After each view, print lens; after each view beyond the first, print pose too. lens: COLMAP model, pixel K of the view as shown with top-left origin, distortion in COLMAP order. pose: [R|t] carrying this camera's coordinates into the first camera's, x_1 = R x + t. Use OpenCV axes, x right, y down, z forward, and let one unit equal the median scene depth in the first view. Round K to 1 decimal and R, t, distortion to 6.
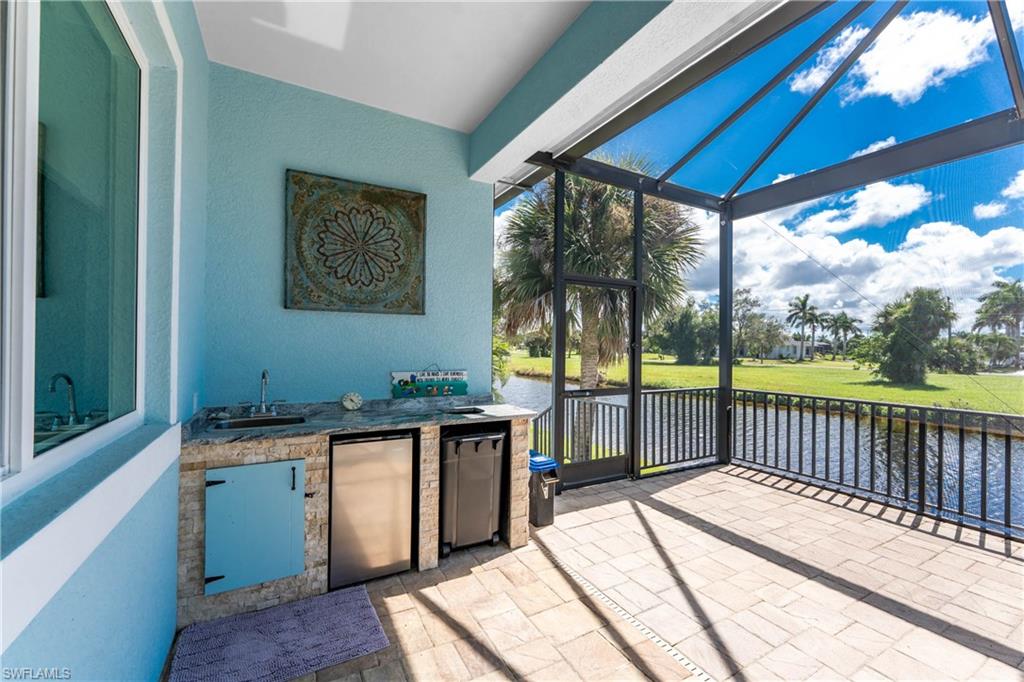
lens RADIAL K [[417.8, 0, 515.6], [0, 417.8, 345.5], [0, 0, 1]] dist [-0.000008, -0.000841]
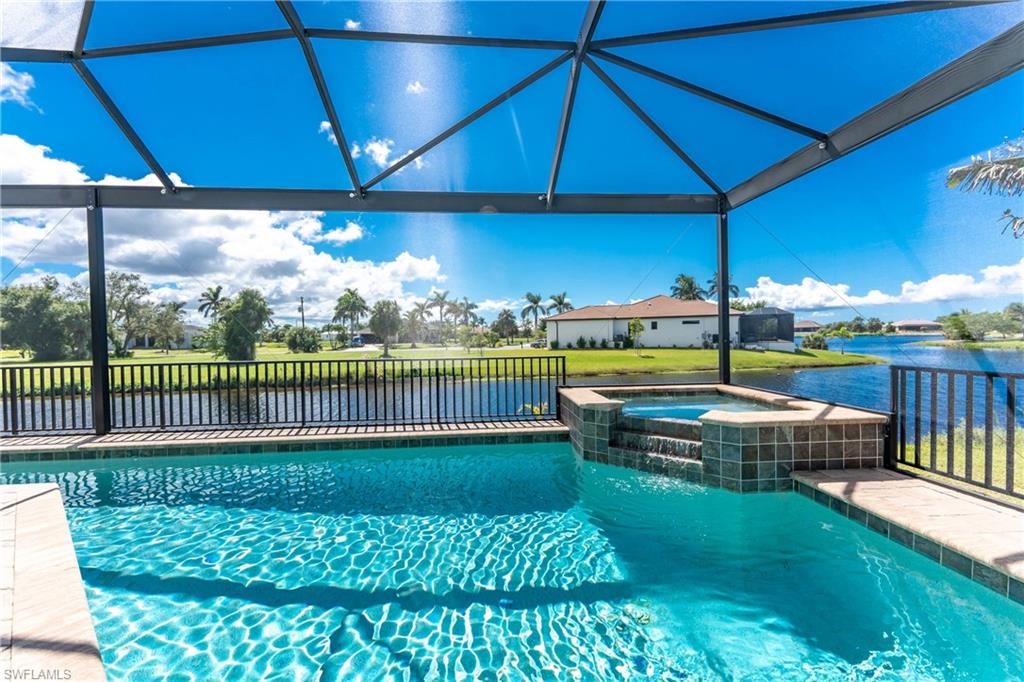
lens RADIAL K [[417.8, 0, 510.4], [0, 417.8, 333.1], [0, 0, 1]] dist [-0.000008, -0.000841]
pose [[0.410480, -0.017297, 0.911706, 0.107315], [0.021773, 0.999721, 0.009164, 0.006051], [-0.911610, 0.016089, 0.410742, -0.265868]]
